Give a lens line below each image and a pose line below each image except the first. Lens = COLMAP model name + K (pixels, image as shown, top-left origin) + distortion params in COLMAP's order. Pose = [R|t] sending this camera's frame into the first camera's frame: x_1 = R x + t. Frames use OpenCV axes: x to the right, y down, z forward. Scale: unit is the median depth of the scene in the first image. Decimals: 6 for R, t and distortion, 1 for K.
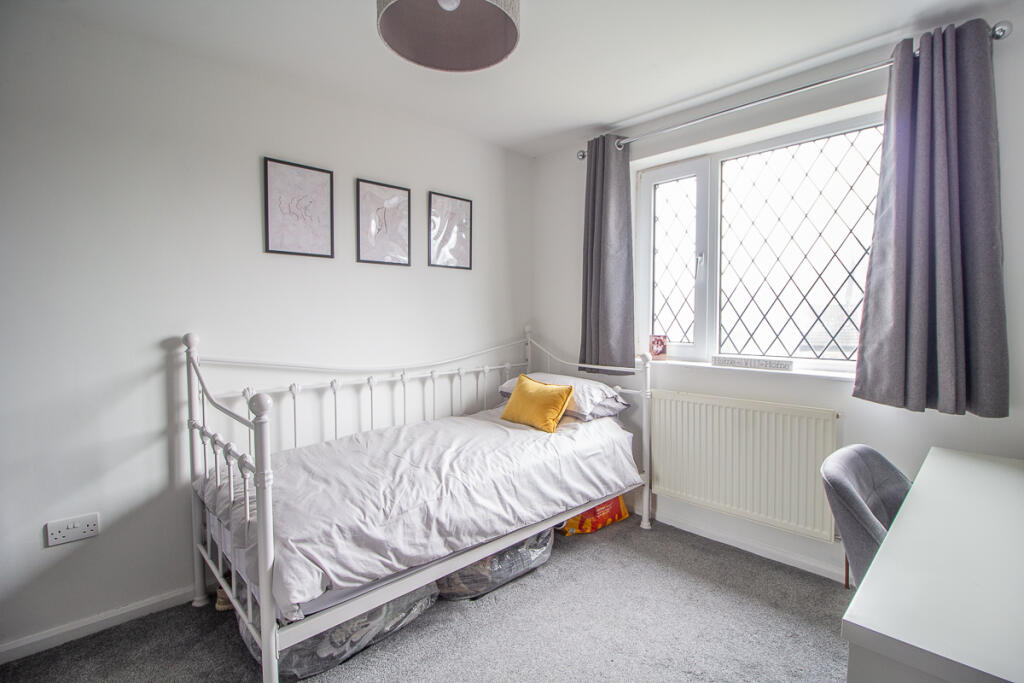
lens RADIAL K [[481.9, 0, 525.2], [0, 481.9, 335.7], [0, 0, 1]] dist [-0.008494, -0.000863]
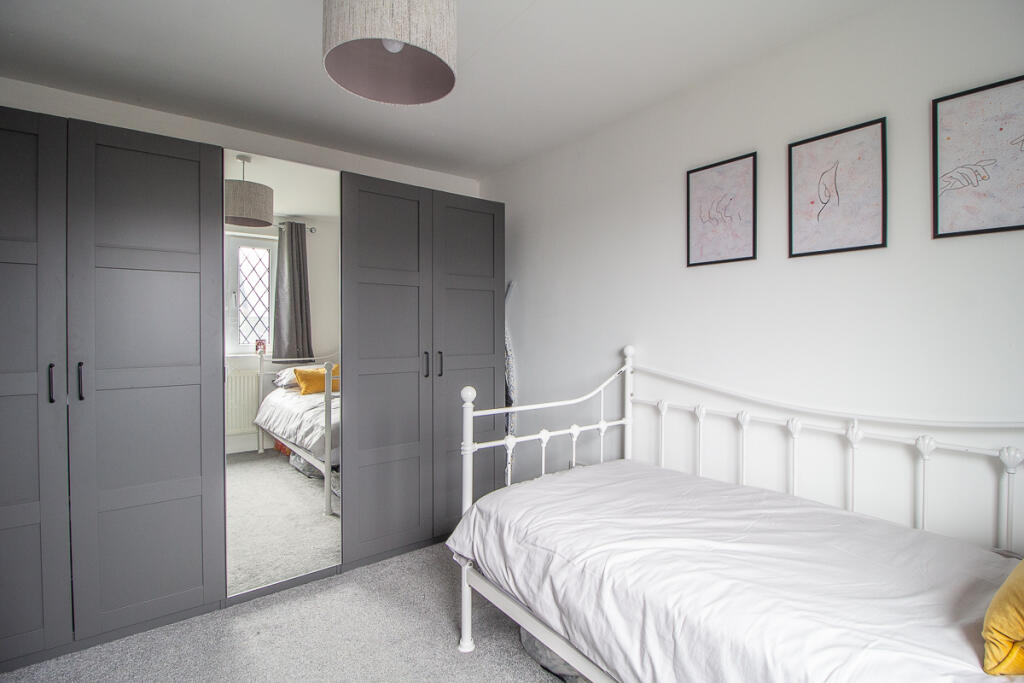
lens RADIAL K [[481.9, 0, 525.2], [0, 481.9, 335.7], [0, 0, 1]] dist [-0.008494, -0.000863]
pose [[-0.111080, 0.017145, -0.993664, 0.525654], [-0.038874, 0.999011, 0.021583, -0.043543], [0.993051, 0.041025, -0.110304, 0.849562]]
